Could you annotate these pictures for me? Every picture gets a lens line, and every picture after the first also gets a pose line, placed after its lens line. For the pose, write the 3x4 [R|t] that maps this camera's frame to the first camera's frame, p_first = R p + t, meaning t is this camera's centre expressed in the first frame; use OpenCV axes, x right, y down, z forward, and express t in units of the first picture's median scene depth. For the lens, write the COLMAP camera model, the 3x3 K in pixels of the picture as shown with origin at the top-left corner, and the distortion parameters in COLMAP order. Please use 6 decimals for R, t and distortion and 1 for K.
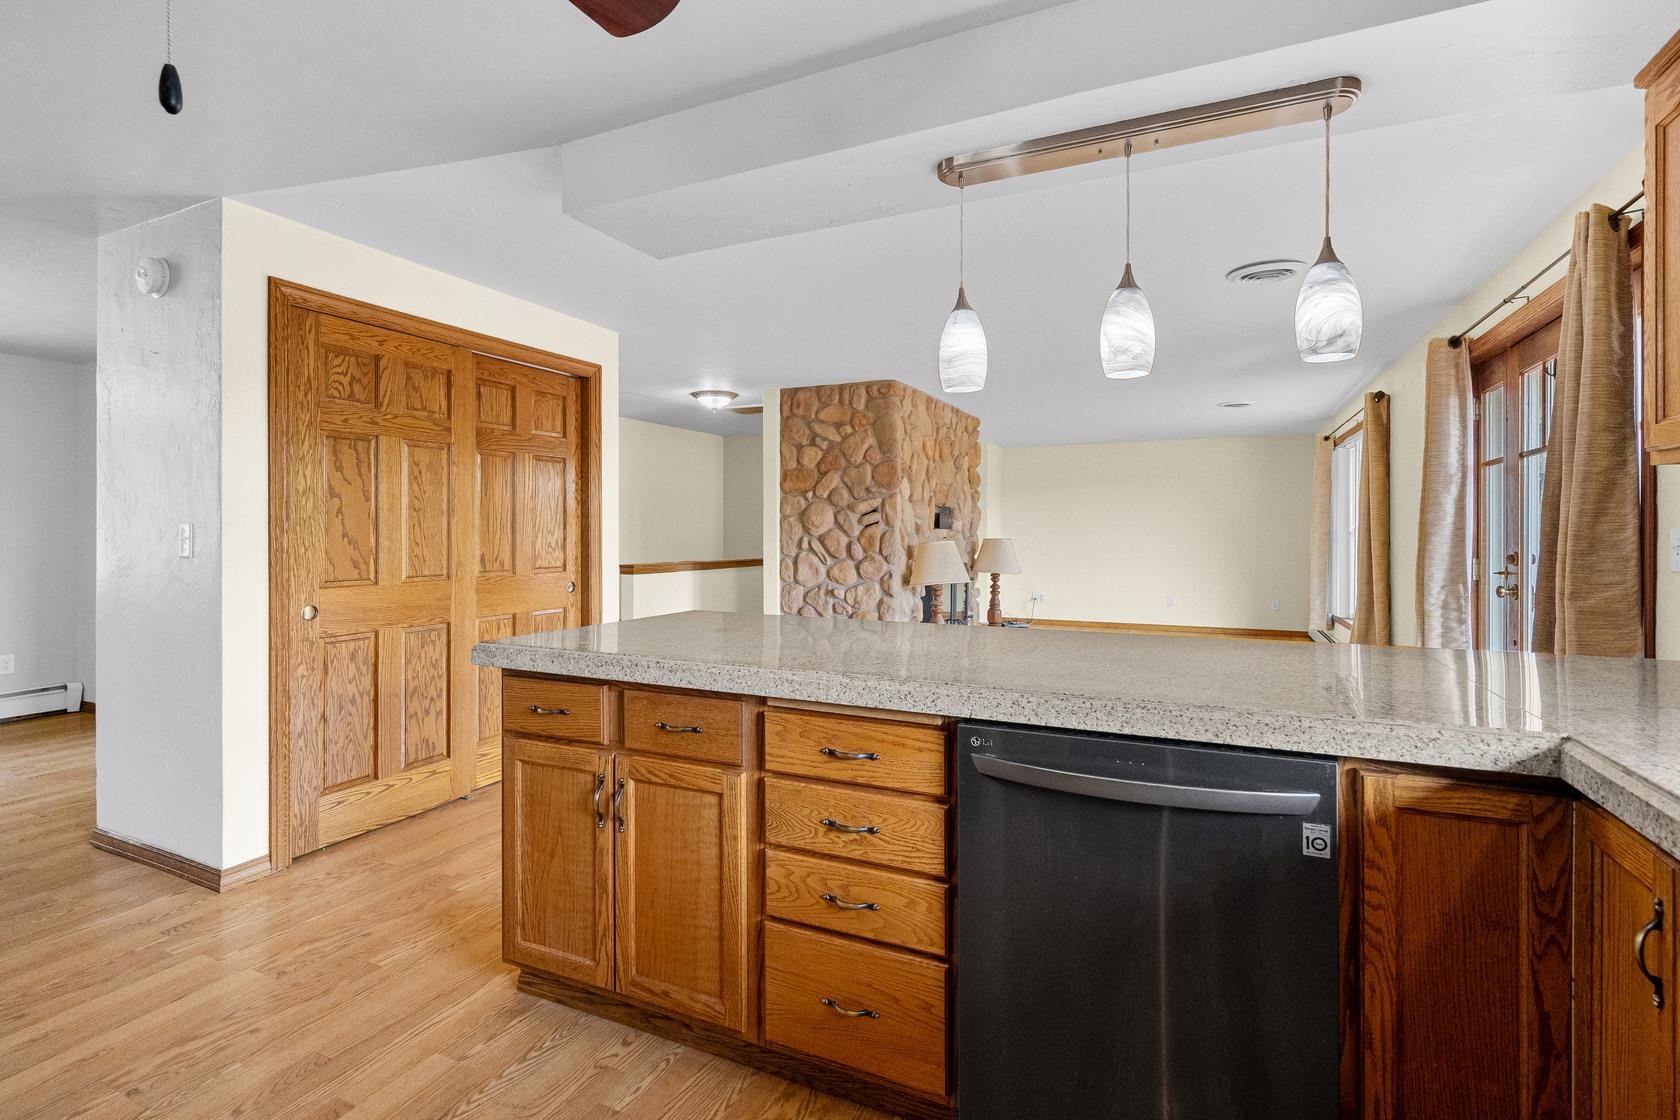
lens RADIAL K [[778.9, 0, 841.8], [0, 778.9, 544.8], [0, 0, 1]] dist [0.001786, 0.000337]
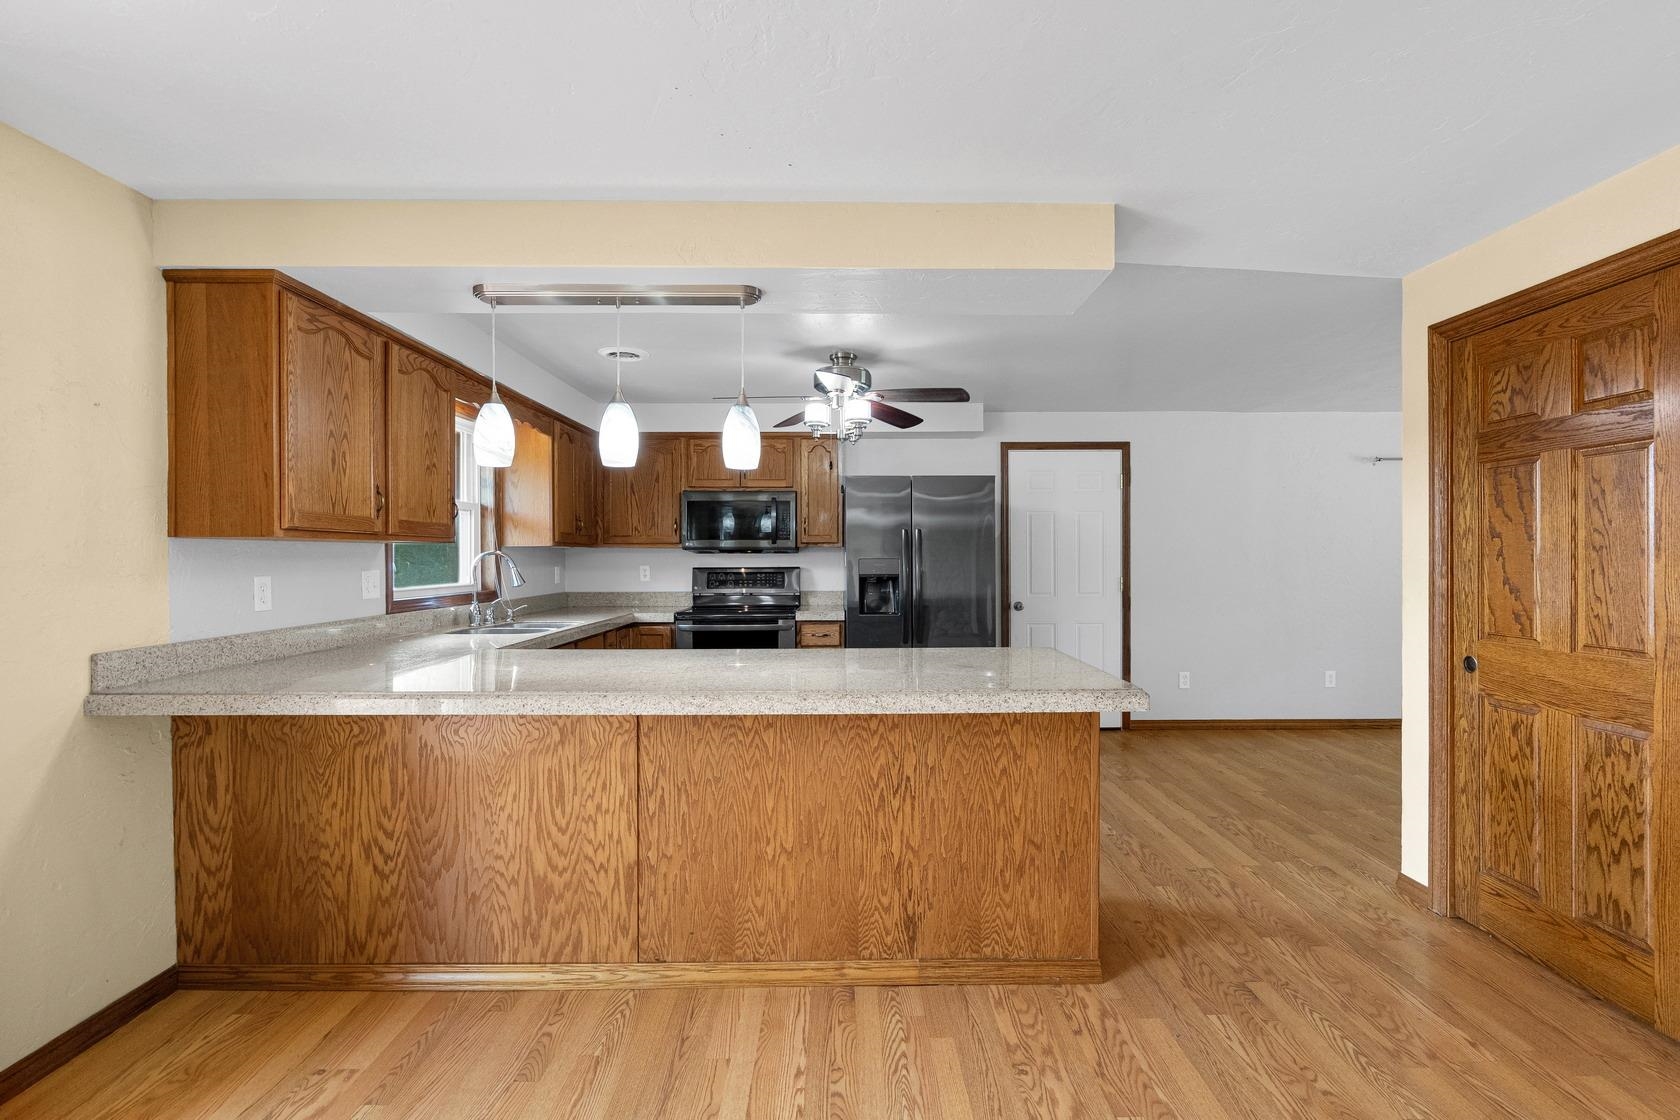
lens RADIAL K [[778.9, 0, 846.4], [0, 778.9, 562.3], [0, 0, 1]] dist [0.001786, 0.000337]
pose [[-0.902948, 0.007250, -0.429689, 0.365705], [-0.003909, 0.999678, 0.025081, -0.051752], [0.429732, 0.024327, -0.902629, 1.458093]]
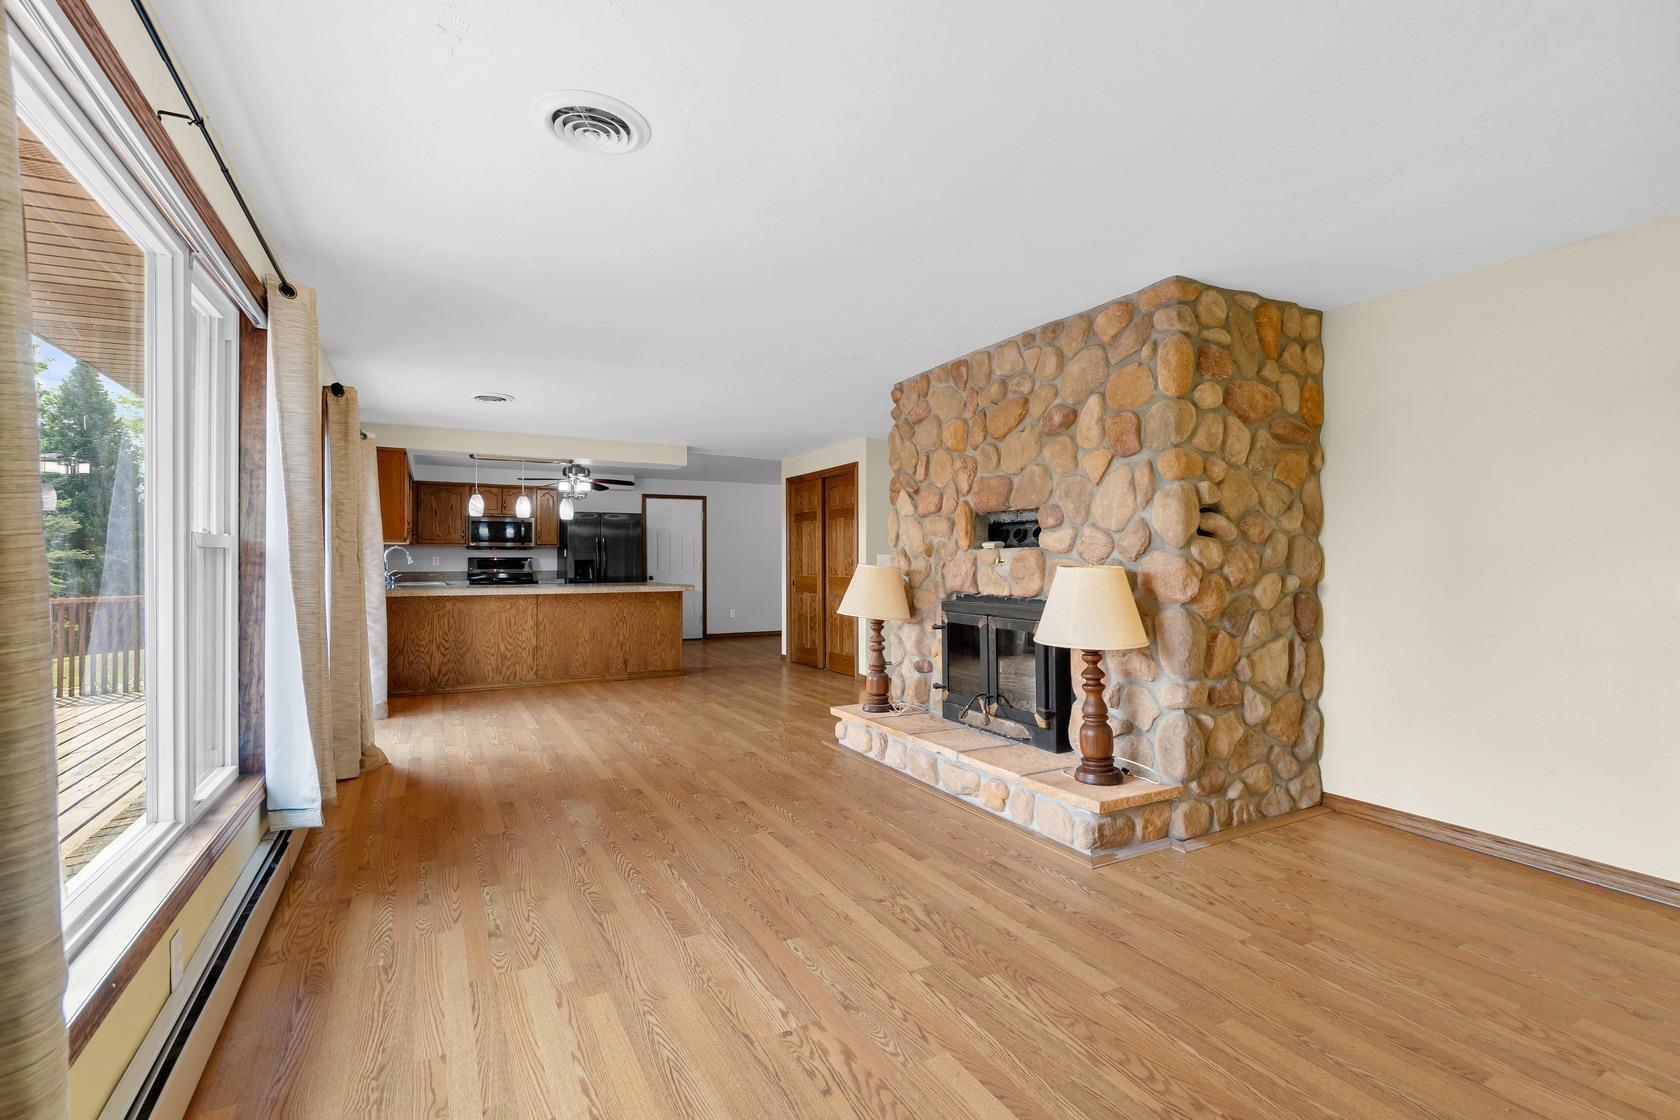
lens RADIAL K [[778.9, 0, 843.8], [0, 778.9, 561.7], [0, 0, 1]] dist [0.001786, 0.000337]
pose [[-0.602266, 0.003953, -0.798286, 1.558289], [-0.013485, 0.999795, 0.015124, -0.044309], [0.798181, 0.019873, -0.602089, 2.864058]]
